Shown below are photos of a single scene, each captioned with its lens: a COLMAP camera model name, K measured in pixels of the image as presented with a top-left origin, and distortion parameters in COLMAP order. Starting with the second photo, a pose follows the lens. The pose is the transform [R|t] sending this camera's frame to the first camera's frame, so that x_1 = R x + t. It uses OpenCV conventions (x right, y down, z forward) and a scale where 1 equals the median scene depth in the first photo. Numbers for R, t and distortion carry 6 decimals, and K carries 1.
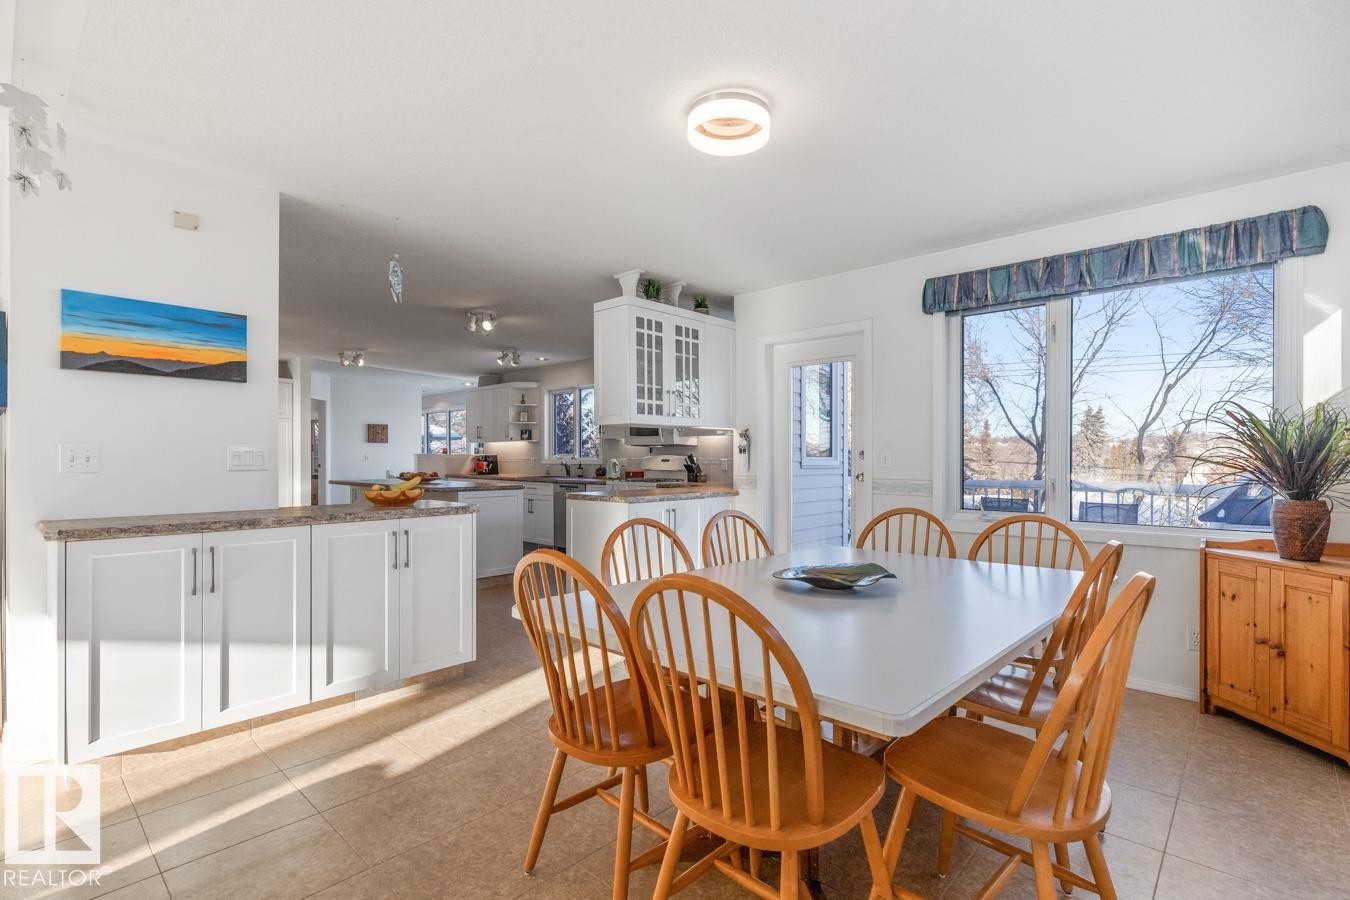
lens RADIAL K [[623.8, 0, 673.5], [0, 623.8, 444.5], [0, 0, 1]] dist [0.011303, -0.000485]
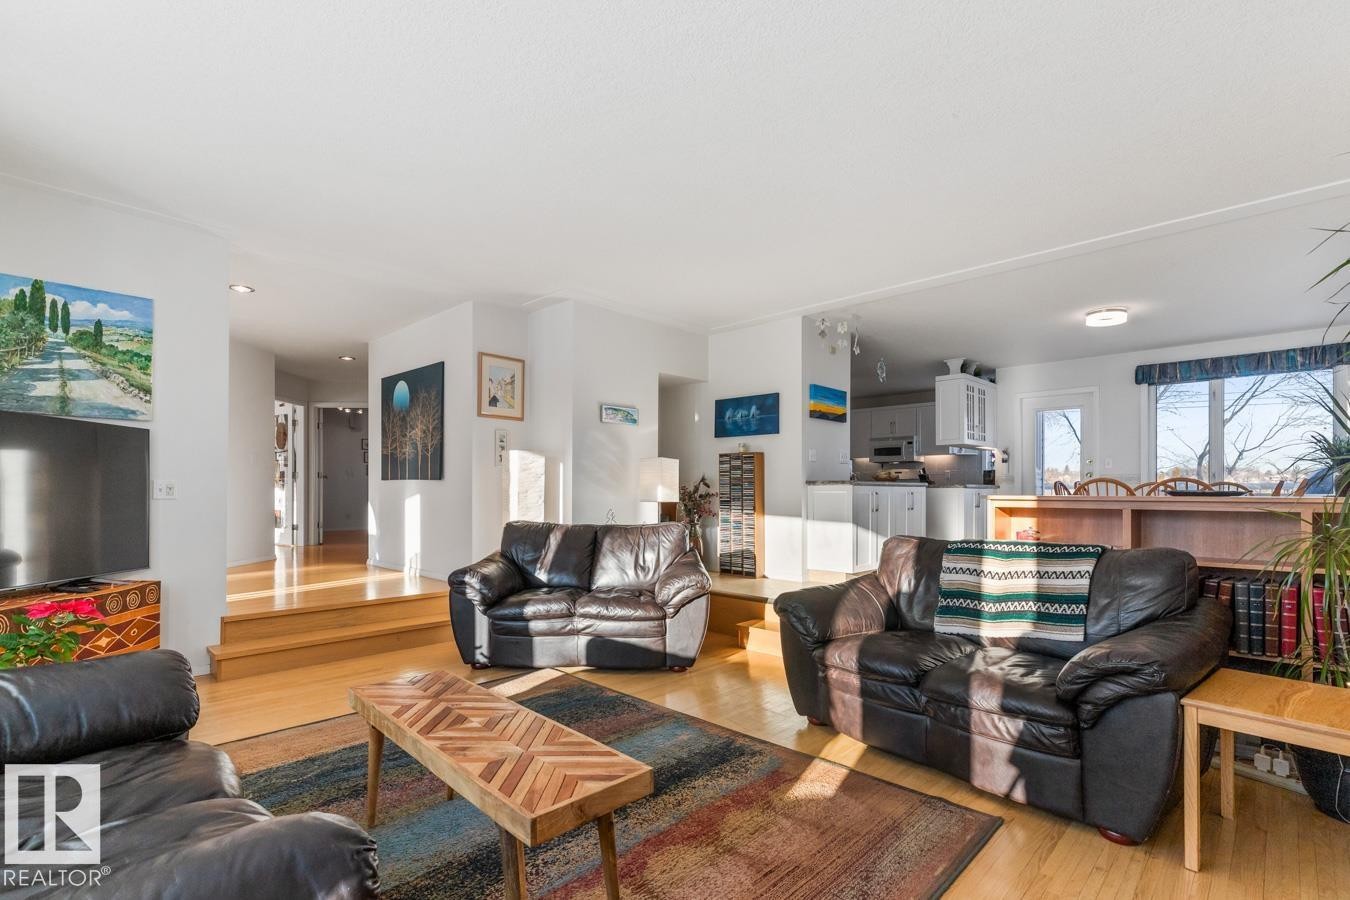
lens RADIAL K [[623.0, 0, 673.6], [0, 623.0, 480.4], [0, 0, 1]] dist [0.000232, -0.000061]
pose [[0.999522, 0.002388, -0.030832, -0.949766], [-0.002204, 0.999980, 0.006009, 0.069583], [0.030845, -0.005938, 0.999507, -0.922232]]
